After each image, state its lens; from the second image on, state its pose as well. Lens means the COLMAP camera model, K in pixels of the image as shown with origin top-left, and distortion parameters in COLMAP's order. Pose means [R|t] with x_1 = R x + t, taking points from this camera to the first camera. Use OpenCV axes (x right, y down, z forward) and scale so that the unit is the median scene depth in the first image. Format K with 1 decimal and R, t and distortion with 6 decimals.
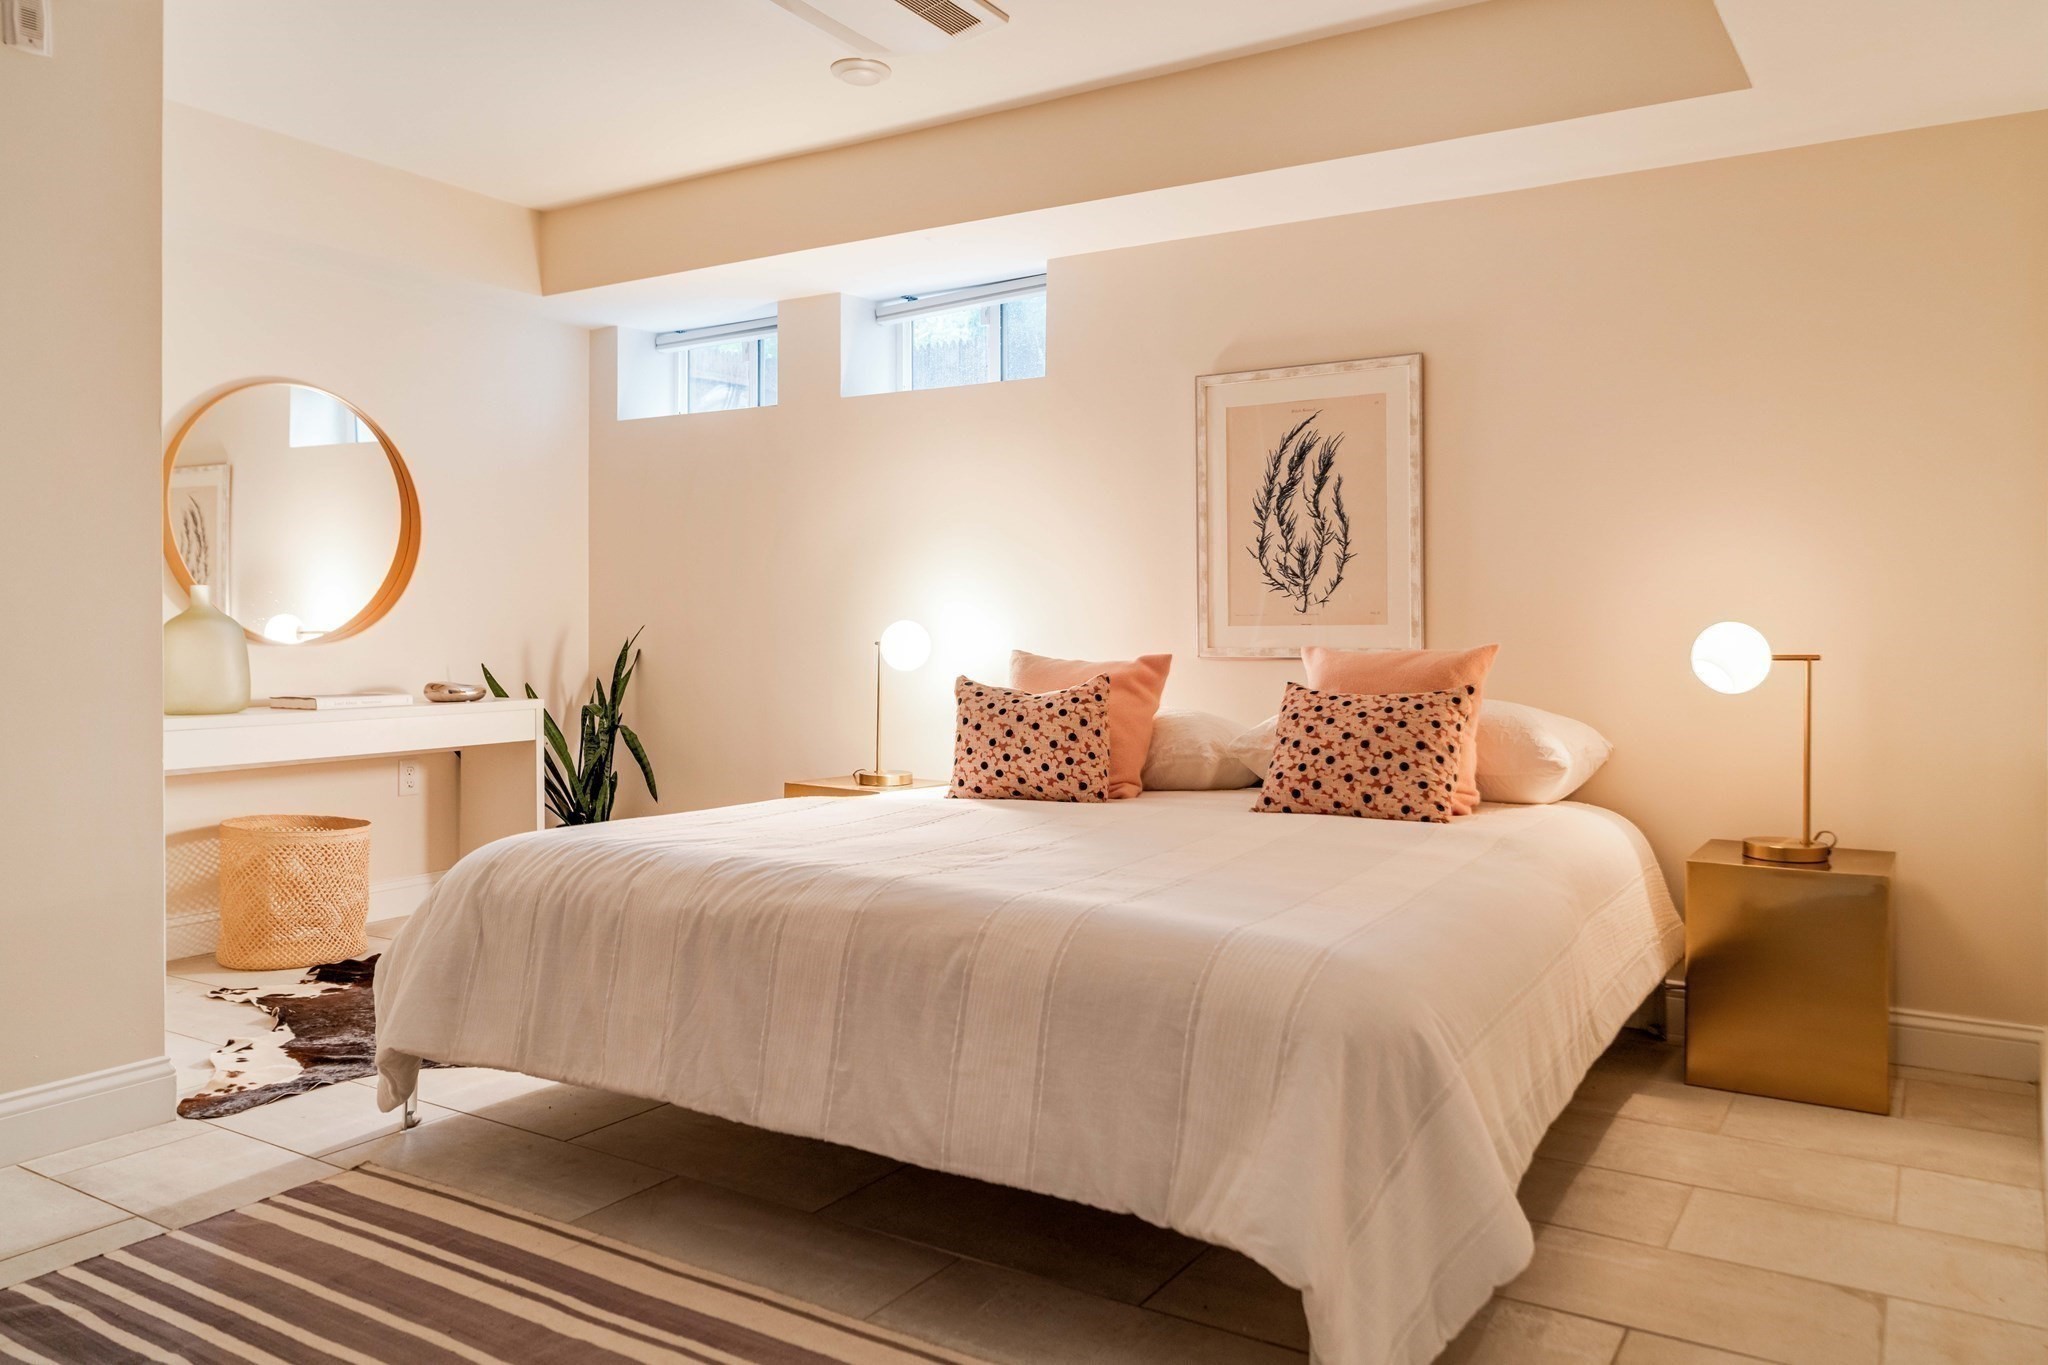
lens RADIAL K [[1474.8, 0, 1020.1], [0, 1474.8, 664.9], [0, 0, 1]] dist [-0.008494, 0.000344]
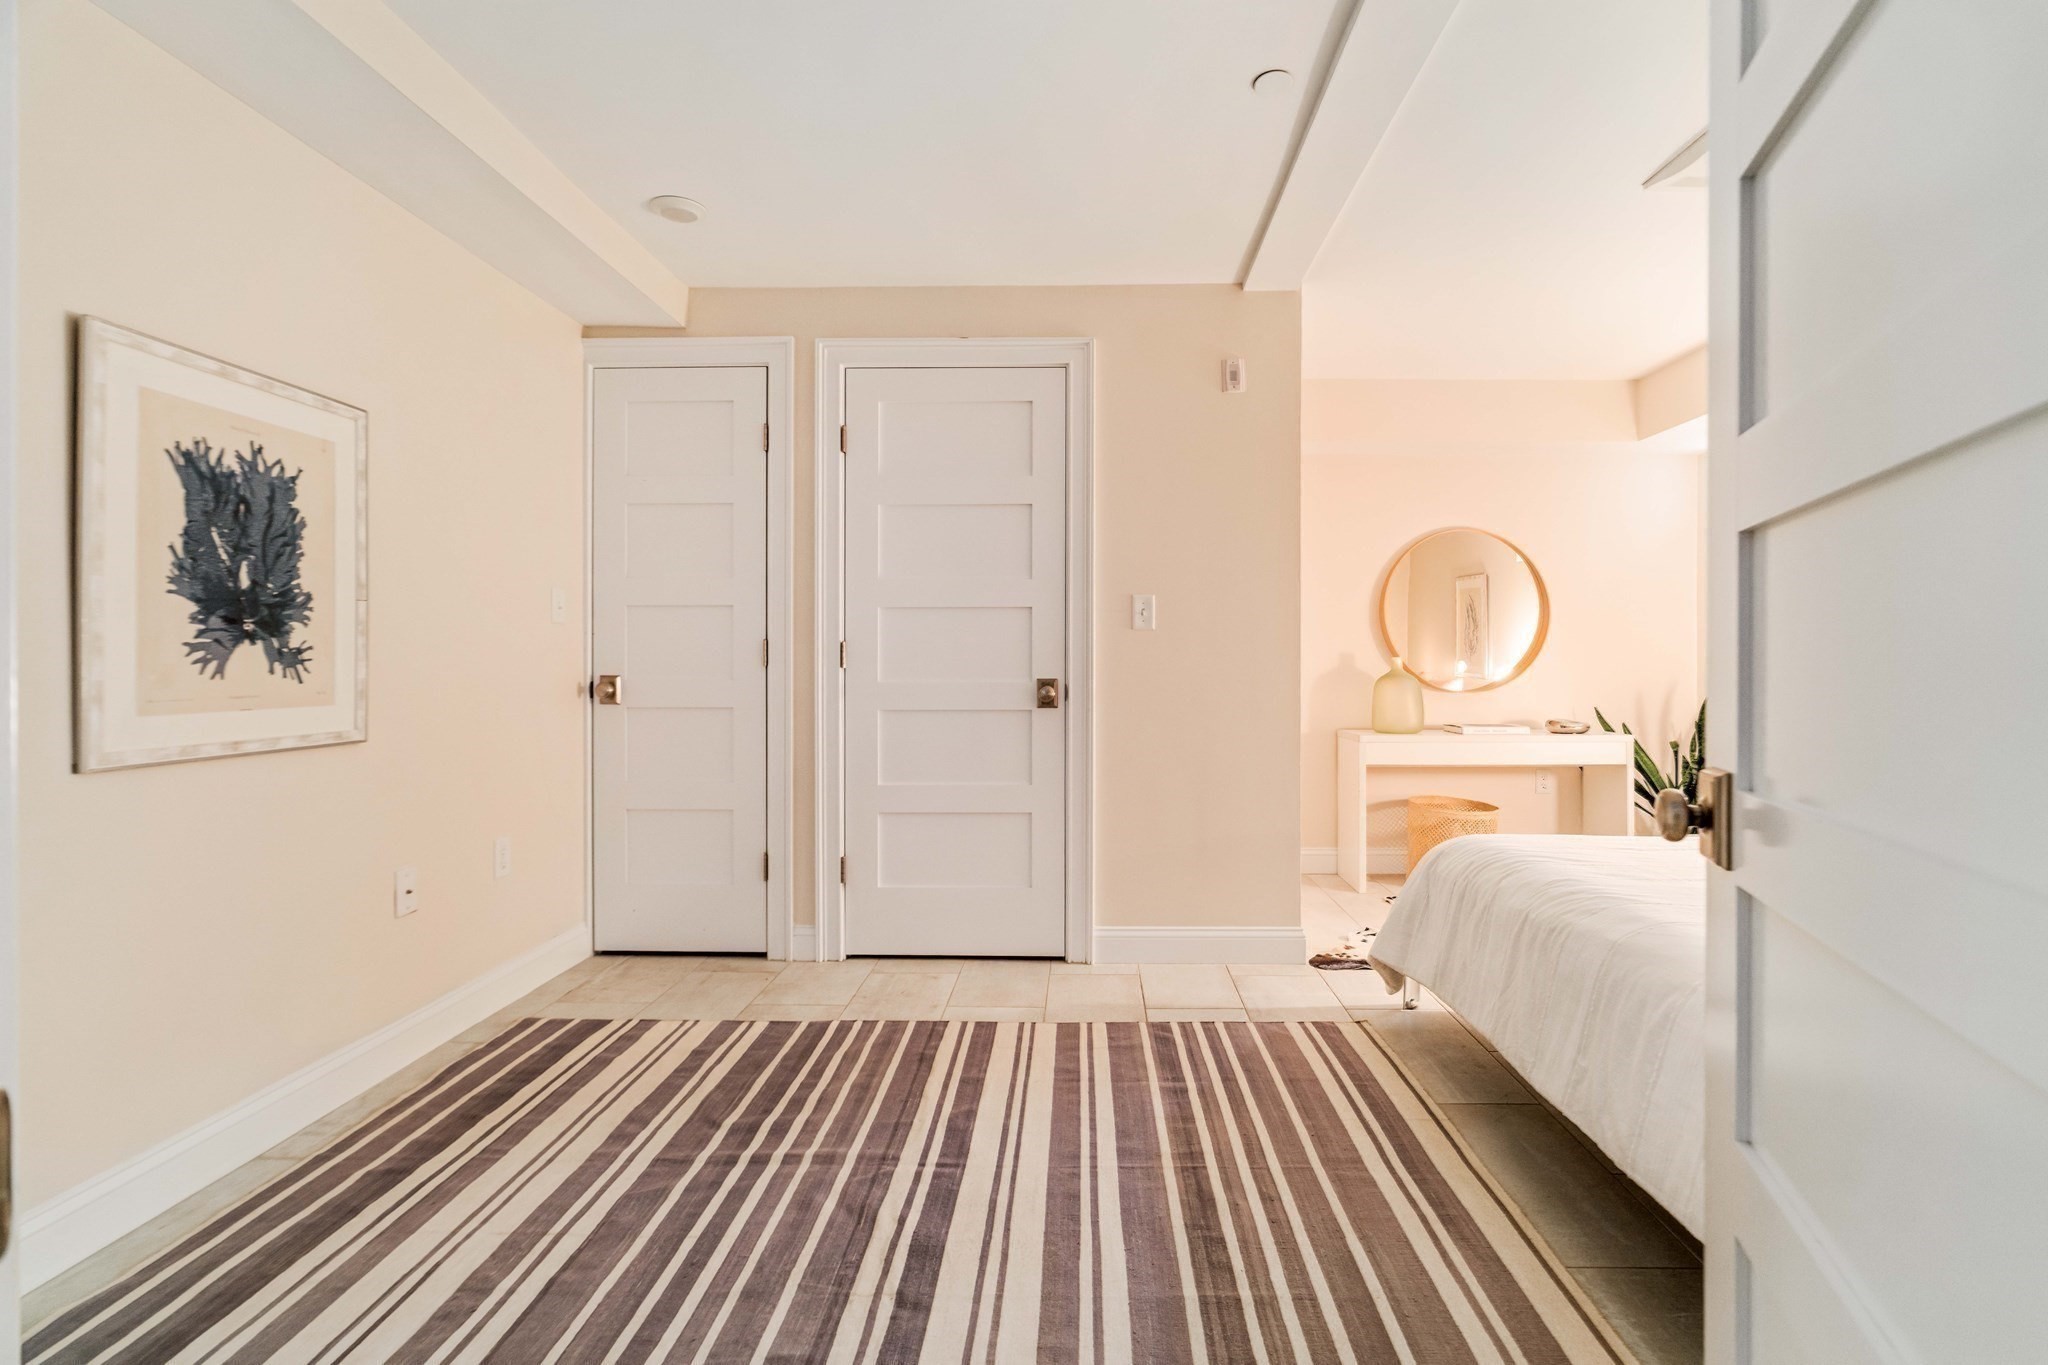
lens RADIAL K [[933.3, 0, 1031.5], [0, 933.3, 679.6], [0, 0, 1]] dist [-0.001435, -0.000594]
pose [[0.512525, 0.013589, -0.858565, 0.252790], [-0.021398, 0.999766, 0.003050, -0.036607], [0.858406, 0.016808, 0.512696, 0.145536]]
